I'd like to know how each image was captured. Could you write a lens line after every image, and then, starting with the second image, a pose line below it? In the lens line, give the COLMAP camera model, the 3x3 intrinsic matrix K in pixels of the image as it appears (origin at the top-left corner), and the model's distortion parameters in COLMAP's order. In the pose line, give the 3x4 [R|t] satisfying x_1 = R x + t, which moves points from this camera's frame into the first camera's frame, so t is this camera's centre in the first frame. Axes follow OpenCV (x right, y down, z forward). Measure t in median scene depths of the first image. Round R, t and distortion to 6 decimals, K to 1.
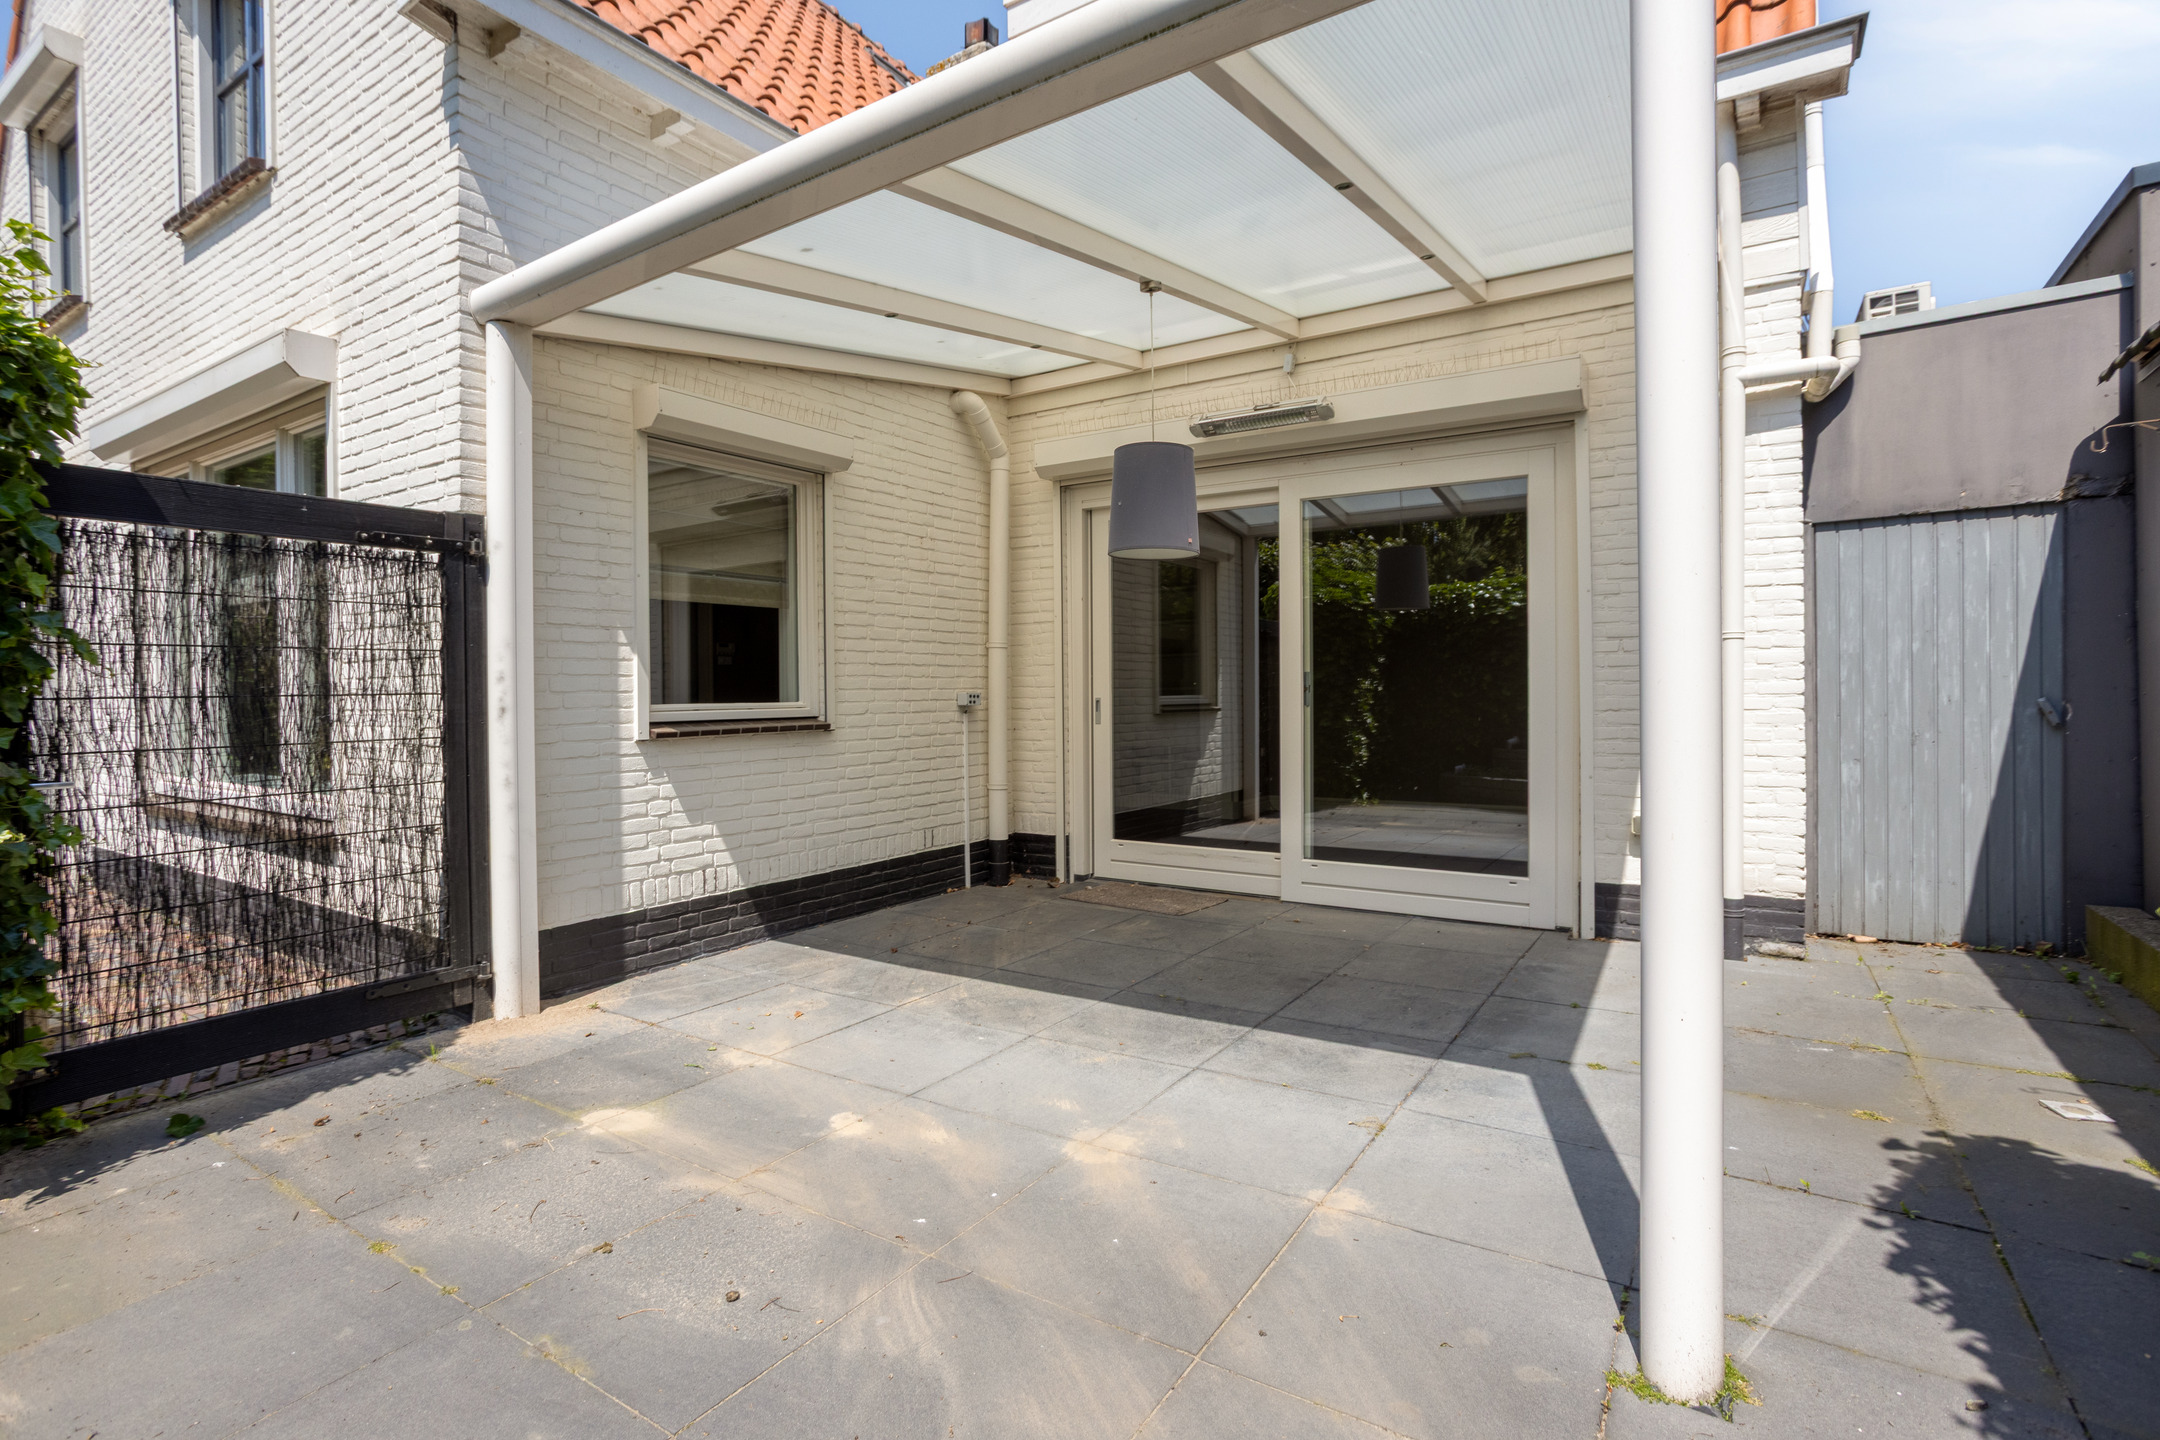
lens RADIAL K [[1019.6, 0, 1065.1], [0, 1019.6, 714.7], [0, 0, 1]] dist [-0.040126, 0.023717]
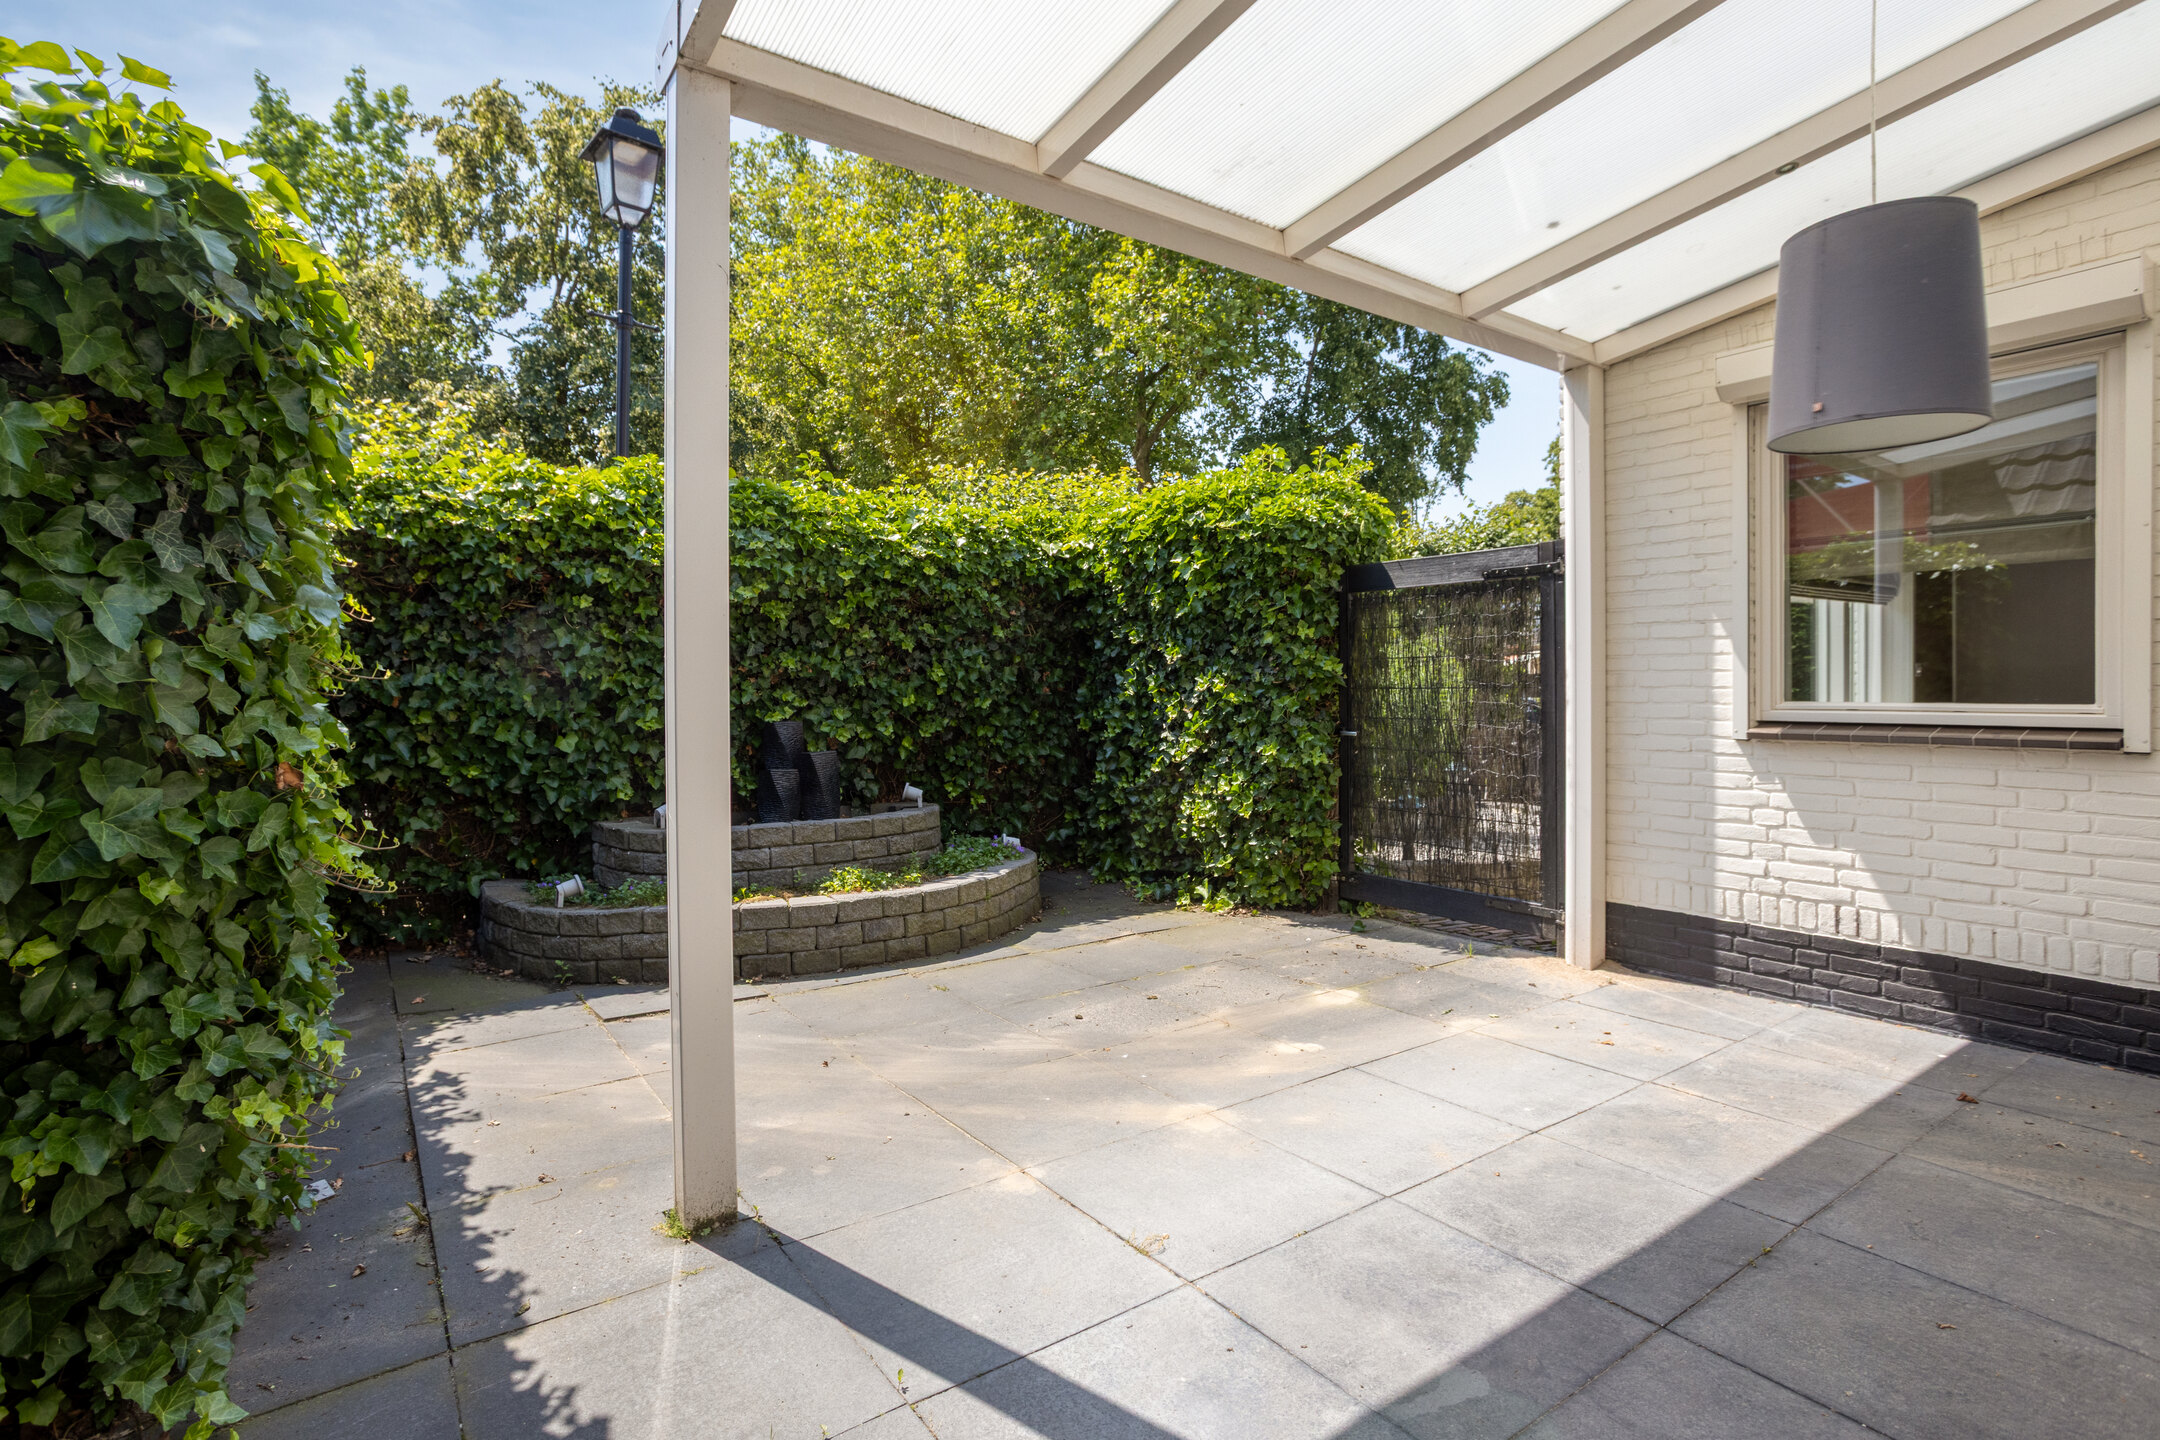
lens RADIAL K [[1019.6, 0, 1065.1], [0, 1019.6, 714.7], [0, 0, 1]] dist [-0.040126, 0.023717]
pose [[-0.346608, 0.038645, -0.937214, 0.834464], [-0.009797, 0.998947, 0.044814, -0.041892], [0.937959, 0.024715, -0.345865, 0.940772]]
